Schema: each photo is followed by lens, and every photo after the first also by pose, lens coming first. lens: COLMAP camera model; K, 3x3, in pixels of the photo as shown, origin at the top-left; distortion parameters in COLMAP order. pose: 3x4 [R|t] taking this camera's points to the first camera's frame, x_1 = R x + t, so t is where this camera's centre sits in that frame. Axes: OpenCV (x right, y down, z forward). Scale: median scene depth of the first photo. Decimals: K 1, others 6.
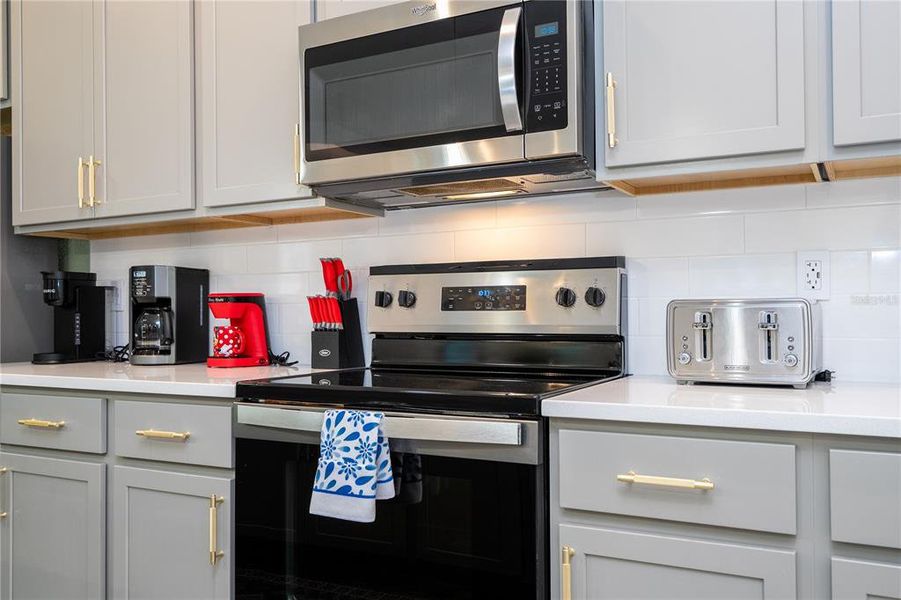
lens RADIAL K [[780.4, 0, 450.5], [0, 780.4, 300.0], [0, 0, 1]] dist [-0.009496, -0.000085]
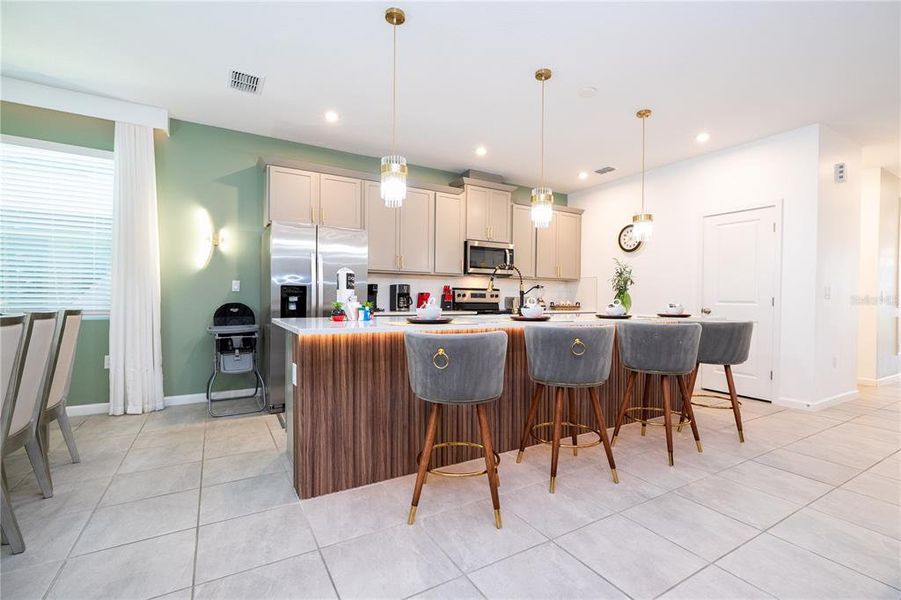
lens RADIAL K [[405.3, 0, 456.0], [0, 405.3, 301.4], [0, 0, 1]] dist [-0.002877, 0.001055]
pose [[0.513506, 0.006951, 0.858058, -2.436778], [-0.026137, 0.999630, 0.007544, 0.020846], [-0.857688, -0.026301, 0.513497, -0.262484]]
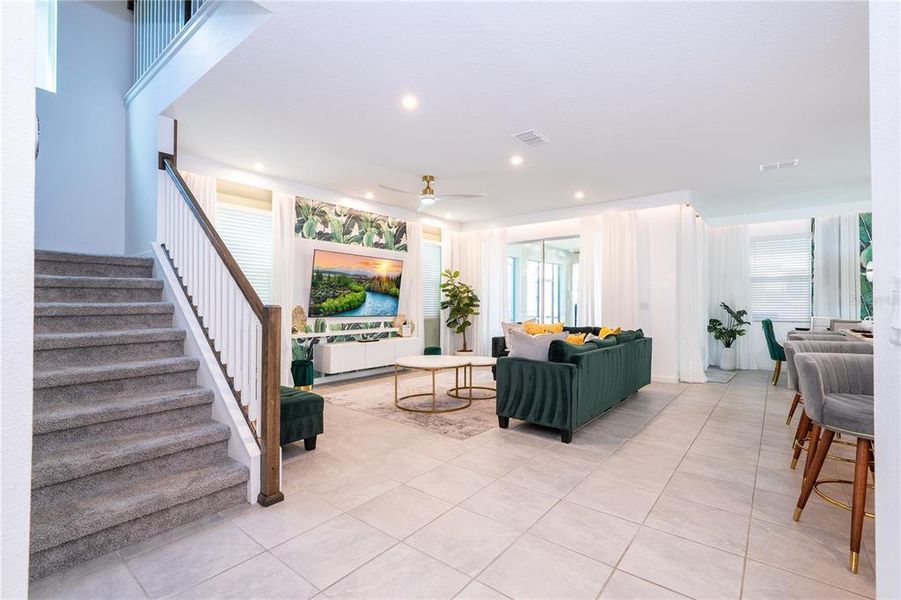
lens RADIAL K [[405.3, 0, 456.0], [0, 405.3, 301.4], [0, 0, 1]] dist [-0.002877, 0.001055]
pose [[-0.174607, 0.004353, -0.984629, 0.581566], [0.012149, 0.999924, 0.002266, -0.070837], [0.984563, -0.011567, -0.174646, -1.103674]]
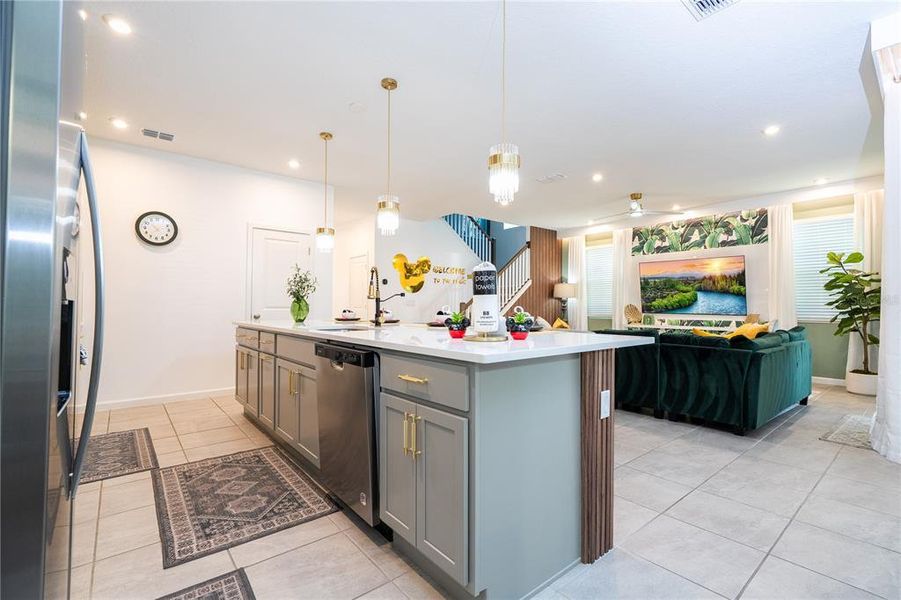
lens RADIAL K [[405.3, 0, 456.0], [0, 405.3, 301.4], [0, 0, 1]] dist [-0.002877, 0.001055]
pose [[-0.929044, 0.012601, 0.369755, -1.760400], [0.000619, 0.999471, -0.032504, 0.045197], [-0.369969, -0.029969, -0.928561, 1.558549]]
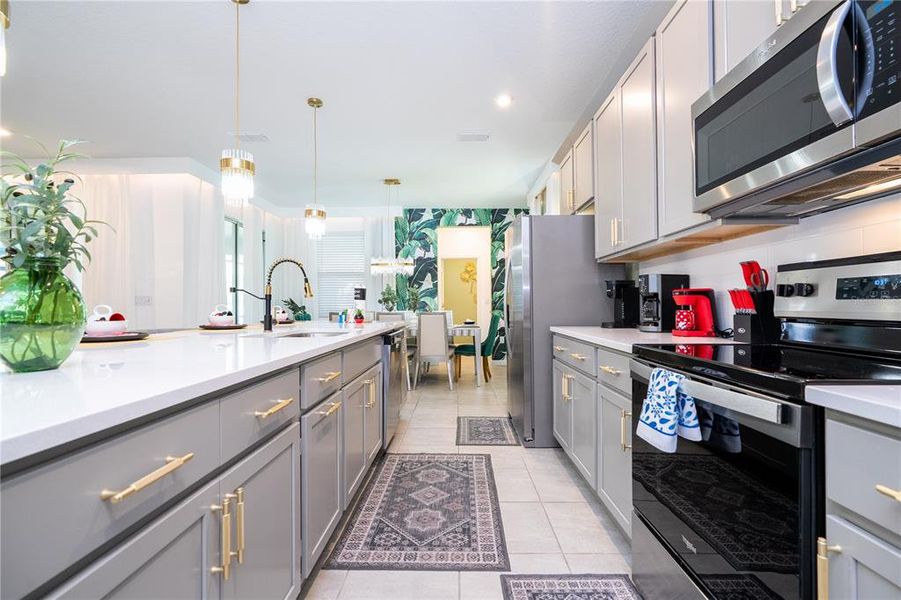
lens RADIAL K [[405.3, 0, 456.0], [0, 405.3, 301.4], [0, 0, 1]] dist [-0.002877, 0.001055]
pose [[0.473103, -0.002140, -0.881005, 0.263953], [0.014537, 0.999880, 0.005378, 0.005969], [0.880887, -0.015352, 0.473077, 0.250329]]
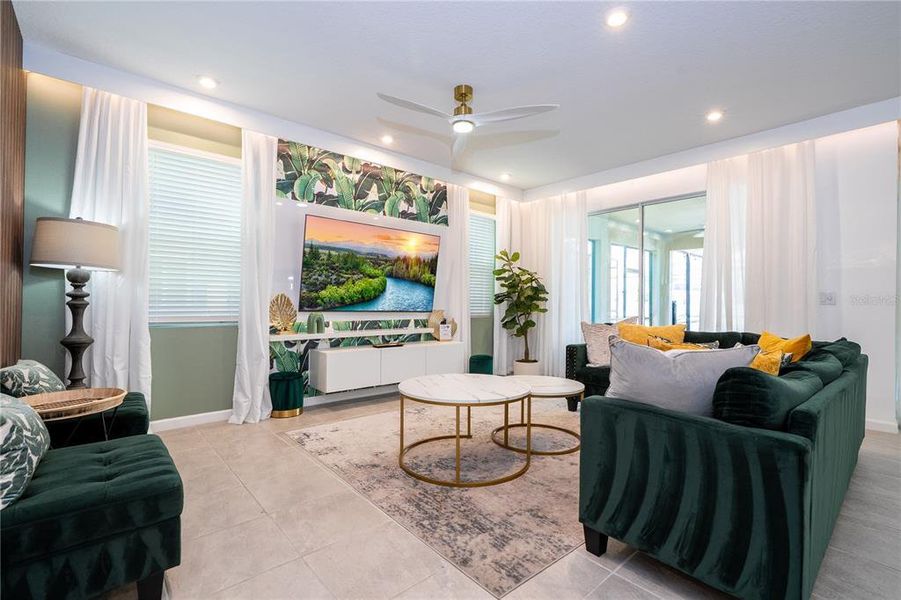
lens RADIAL K [[405.3, 0, 456.0], [0, 405.3, 301.4], [0, 0, 1]] dist [-0.002877, 0.001055]
pose [[-0.337437, 0.003435, -0.941342, -0.383698], [0.006701, 0.999977, 0.001246, -0.013851], [0.941324, -0.005888, -0.337452, -1.205702]]
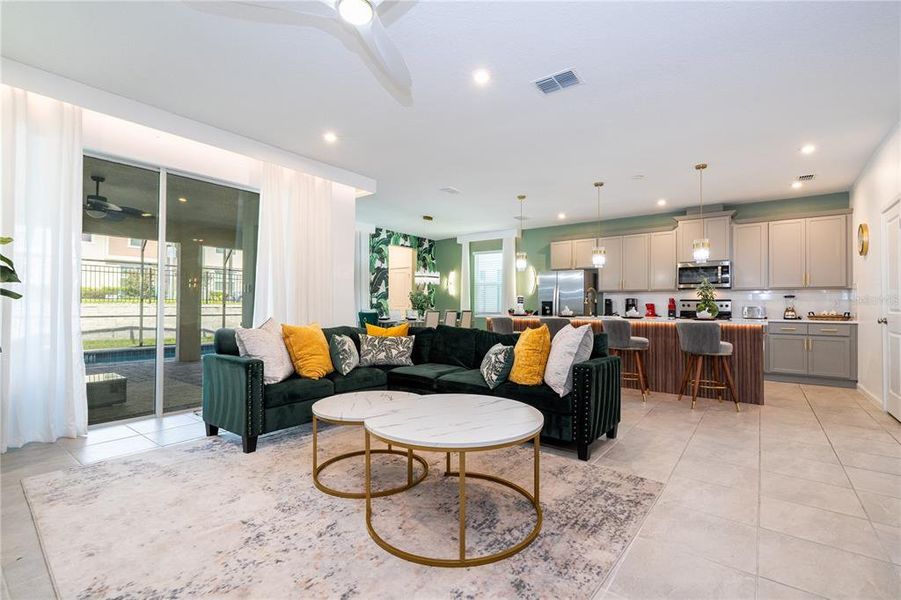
lens RADIAL K [[405.3, 0, 456.0], [0, 405.3, 301.4], [0, 0, 1]] dist [-0.002877, 0.001055]
pose [[0.988431, 0.015576, -0.150872, -1.508800], [-0.015177, 0.999878, 0.003795, -0.018147], [0.150913, -0.001461, 0.988546, -2.633350]]
